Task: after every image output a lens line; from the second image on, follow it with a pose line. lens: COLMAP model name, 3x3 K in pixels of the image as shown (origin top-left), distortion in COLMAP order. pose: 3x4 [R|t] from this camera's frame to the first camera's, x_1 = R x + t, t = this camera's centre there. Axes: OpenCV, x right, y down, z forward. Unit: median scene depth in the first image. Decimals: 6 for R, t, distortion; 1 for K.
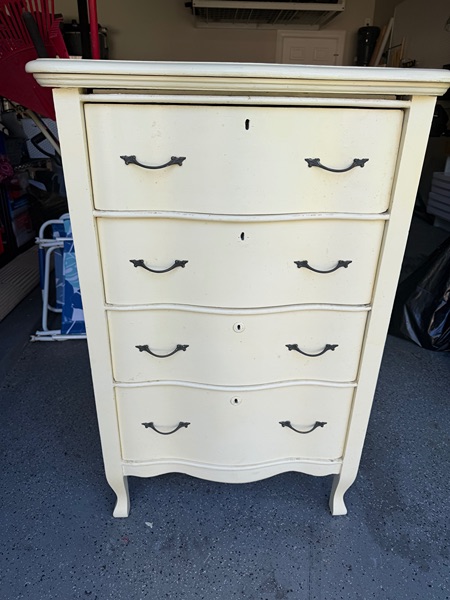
lens RADIAL K [[441.3, 0, 244.8], [0, 441.3, 287.1], [0, 0, 1]] dist [-0.000216, -0.016143]
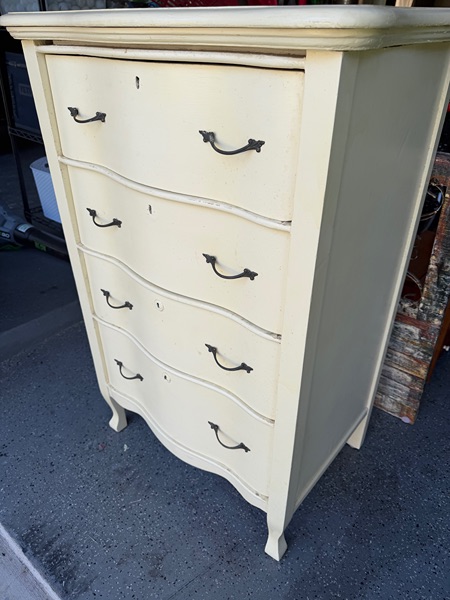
lens RADIAL K [[441.3, 0, 238.8], [0, 441.3, 295.3], [0, 0, 1]] dist [-0.000216, -0.016143]
pose [[0.743751, 0.334512, -0.578737, 0.558261], [-0.269516, 0.942353, 0.198321, -0.138527], [0.611715, 0.008477, 0.791033, 0.302839]]
